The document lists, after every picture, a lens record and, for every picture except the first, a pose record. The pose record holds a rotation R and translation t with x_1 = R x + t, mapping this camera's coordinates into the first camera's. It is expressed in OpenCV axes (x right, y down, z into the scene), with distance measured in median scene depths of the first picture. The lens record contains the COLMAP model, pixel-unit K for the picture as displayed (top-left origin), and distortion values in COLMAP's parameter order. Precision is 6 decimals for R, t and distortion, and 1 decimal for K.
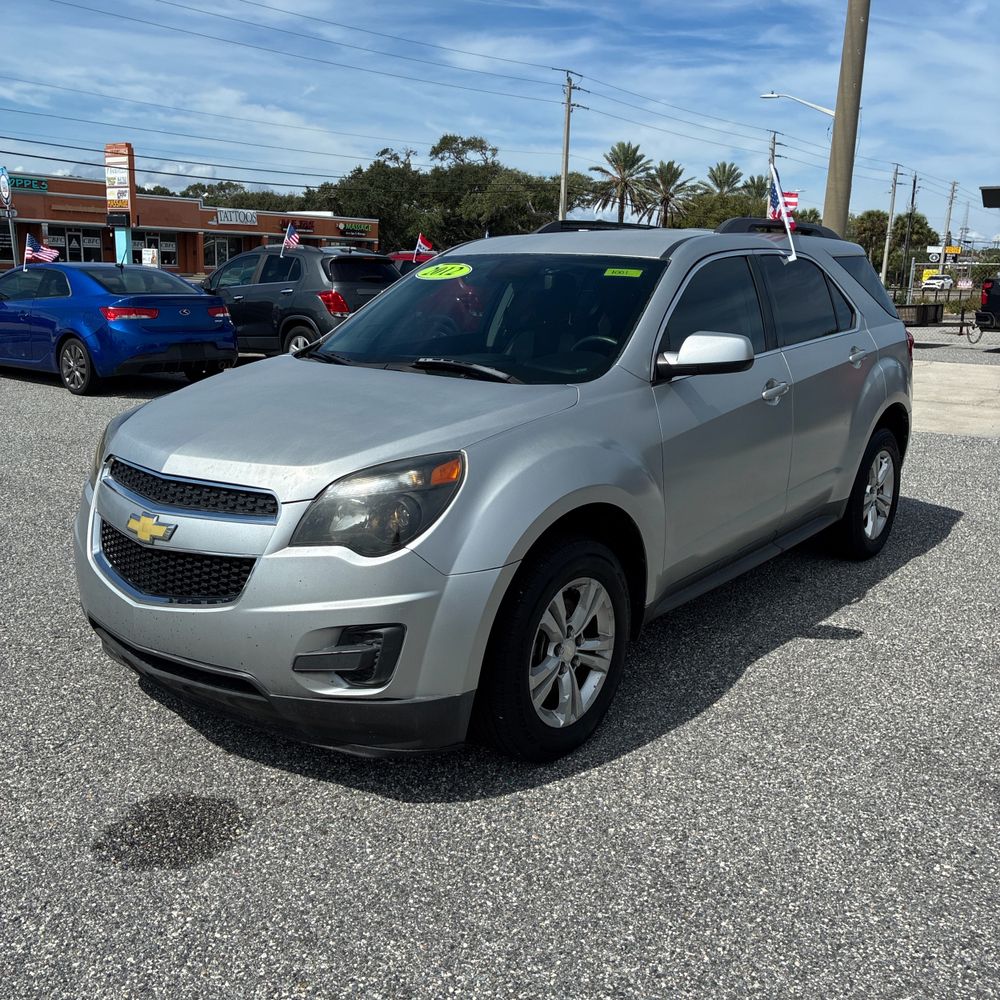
lens RADIAL K [[1005.2, 0, 500.0], [0, 1005.2, 500.0], [0, 0, 1]] dist [0.030700, -0.040181]
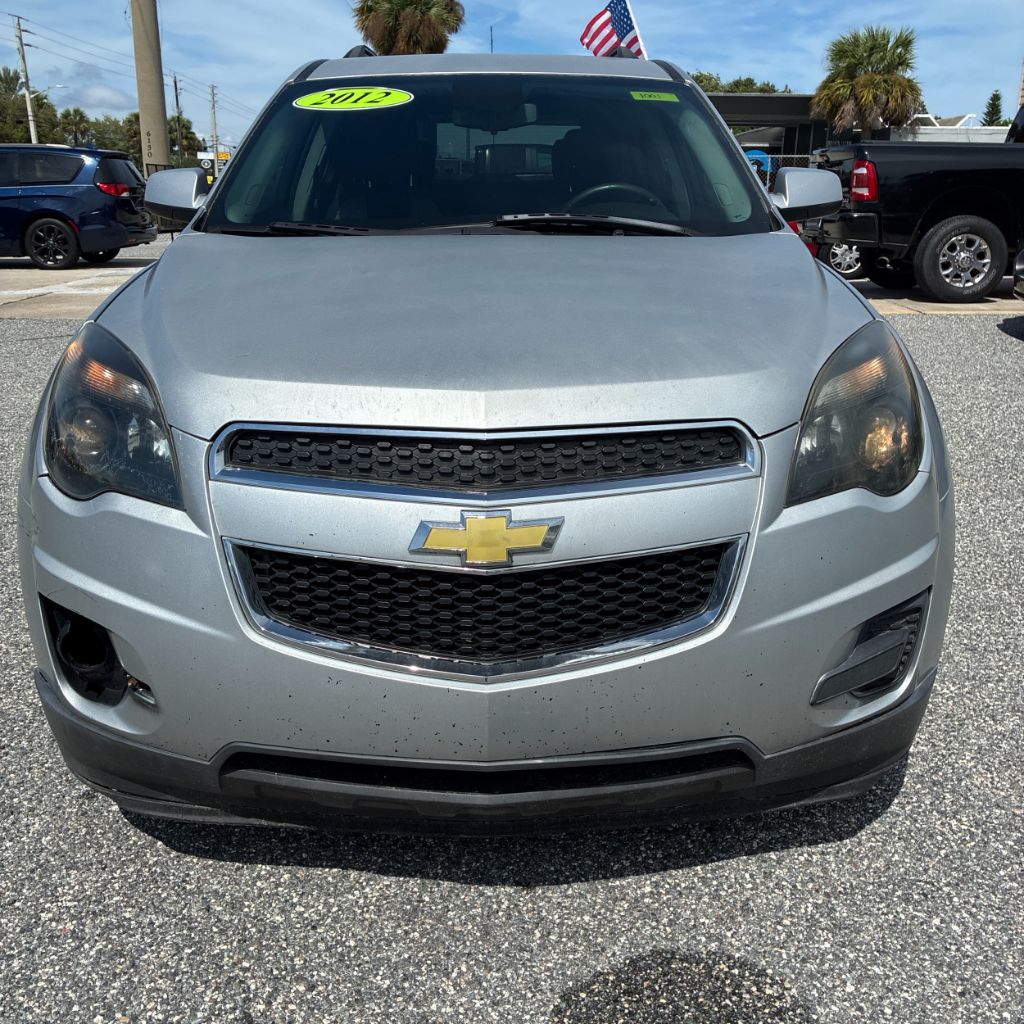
lens RADIAL K [[1026.7, 0, 513.4], [0, 1026.7, 493.1], [0, 0, 1]] dist [0.017678, 0.008761]
pose [[0.774191, -0.199519, 0.600684, -0.524808], [0.155824, 0.979890, 0.124639, -0.046235], [-0.613472, -0.002894, 0.789711, 0.470601]]
